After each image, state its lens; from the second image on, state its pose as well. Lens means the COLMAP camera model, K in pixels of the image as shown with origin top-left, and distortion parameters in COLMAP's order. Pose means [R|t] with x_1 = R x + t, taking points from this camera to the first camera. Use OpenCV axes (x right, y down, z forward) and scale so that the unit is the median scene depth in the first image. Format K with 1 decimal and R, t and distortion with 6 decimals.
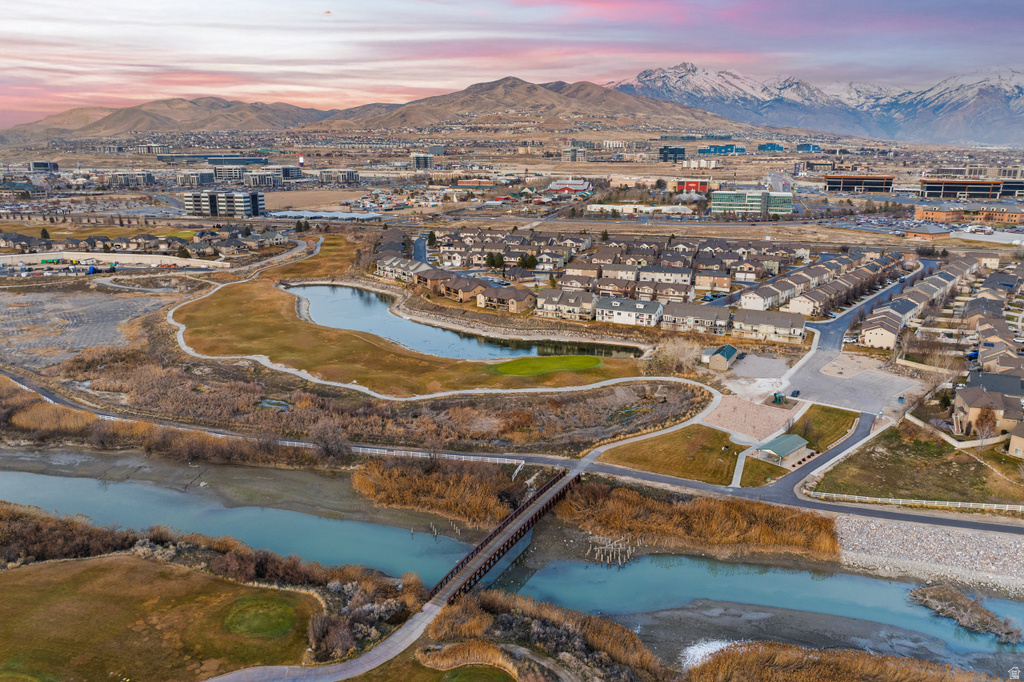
lens RADIAL K [[714.4, 0, 512.0], [0, 714.4, 341.0], [0, 0, 1]] dist [-0.048711, 0.004645]
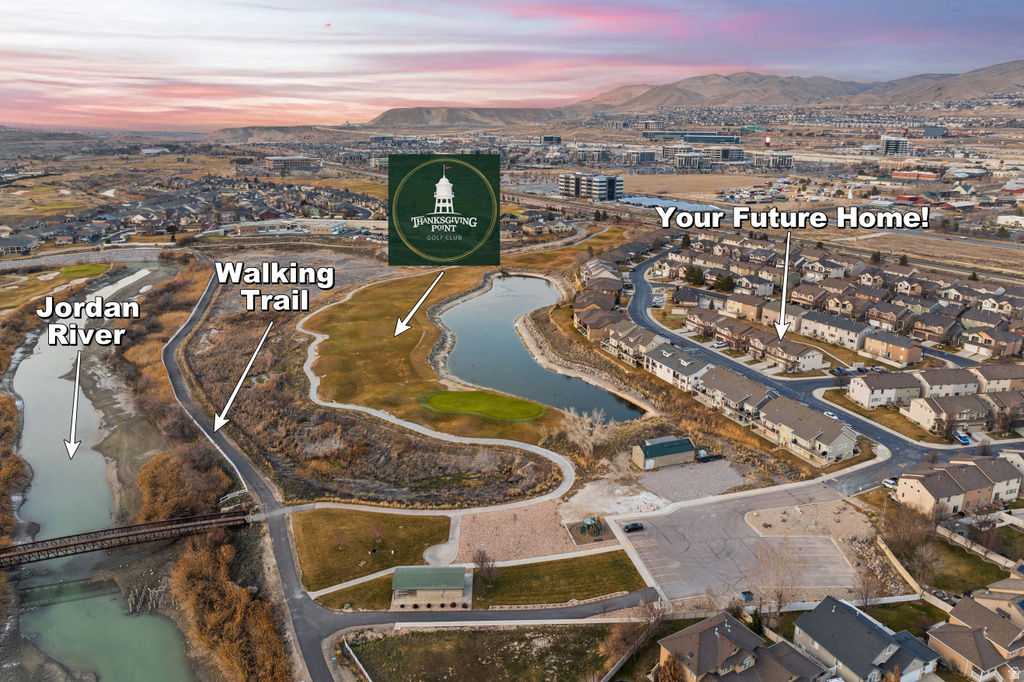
lens RADIAL K [[714.4, 0, 512.0], [0, 714.4, 341.0], [0, 0, 1]] dist [-0.048711, 0.004645]
pose [[0.748135, 0.188395, -0.636240, 0.377130], [-0.165480, 0.981524, 0.096054, -0.082142], [0.642582, 0.033424, 0.765488, 0.192924]]
